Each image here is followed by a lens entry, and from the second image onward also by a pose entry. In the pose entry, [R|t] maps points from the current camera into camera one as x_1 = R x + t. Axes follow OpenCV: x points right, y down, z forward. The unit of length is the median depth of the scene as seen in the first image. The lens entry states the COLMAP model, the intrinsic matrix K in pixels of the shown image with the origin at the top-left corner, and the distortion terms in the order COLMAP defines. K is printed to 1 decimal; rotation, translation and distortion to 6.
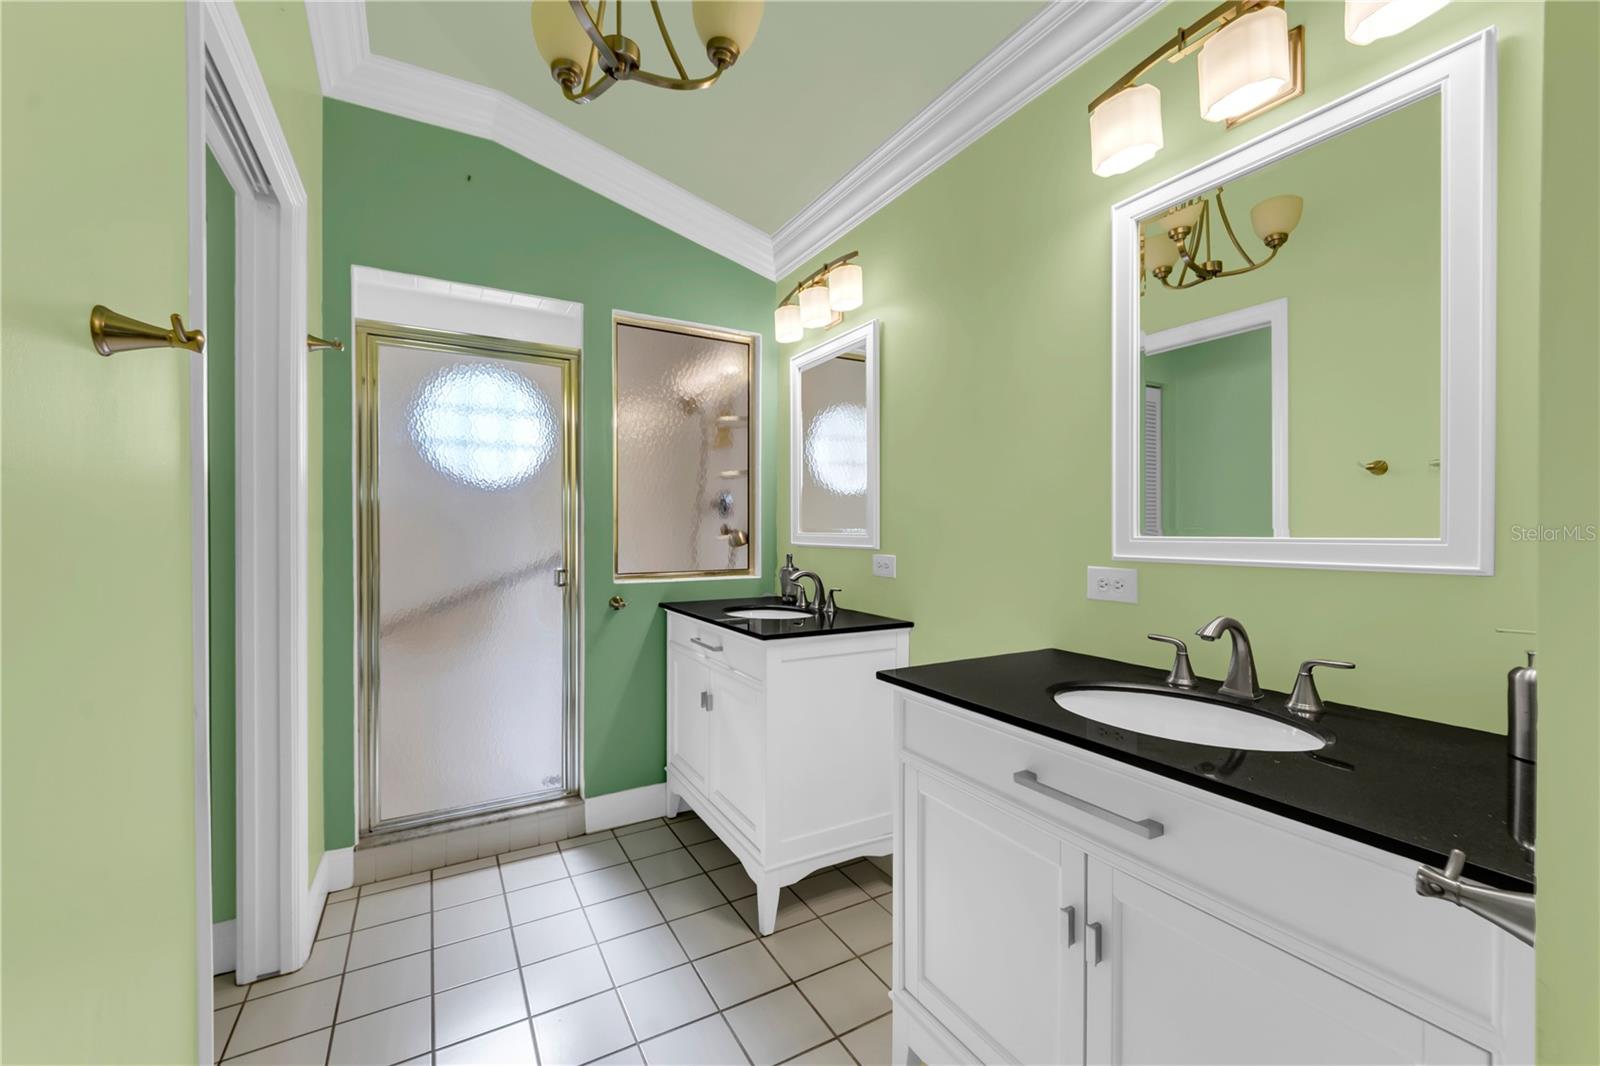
lens RADIAL K [[606.8, 0, 800.0], [0, 606.8, 533.0], [0, 0, 1]] dist [0.000926, 0.000037]
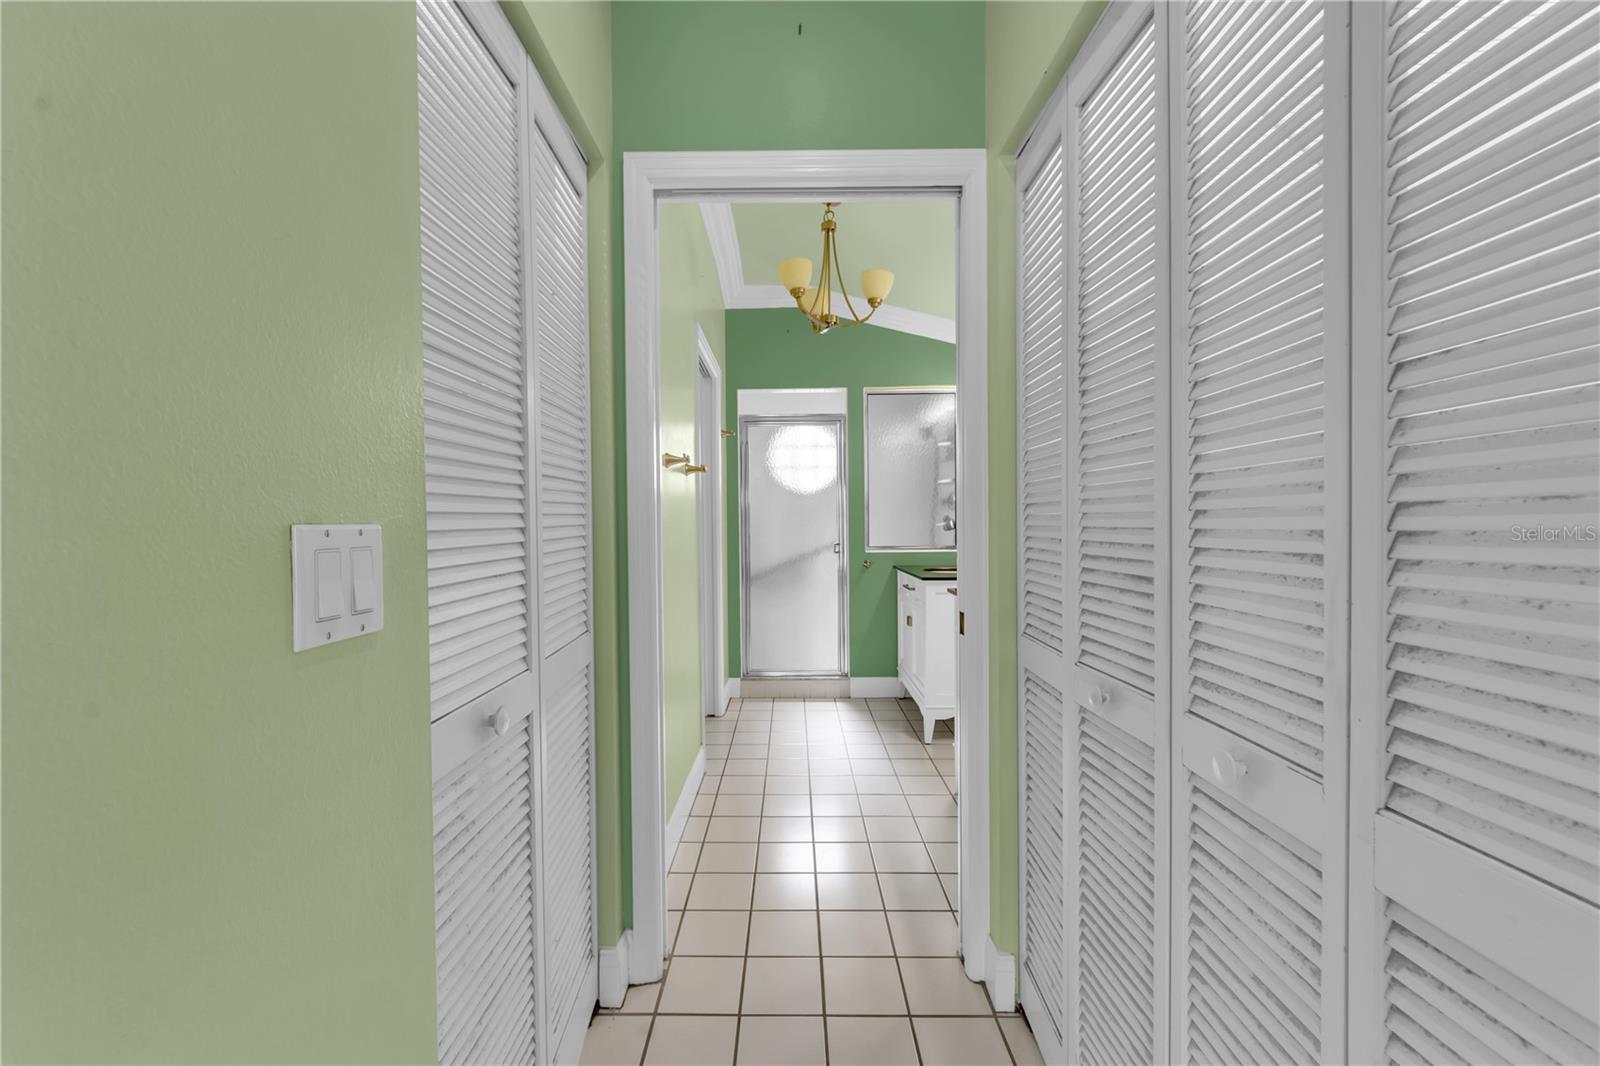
lens RADIAL K [[606.8, 0, 800.0], [0, 606.8, 533.0], [0, 0, 1]] dist [0.000926, 0.000037]
pose [[0.864349, 0.001903, -0.502888, 0.390495], [0.006857, 0.999855, 0.015568, 0.002911], [0.502845, -0.016905, 0.864211, -0.551264]]
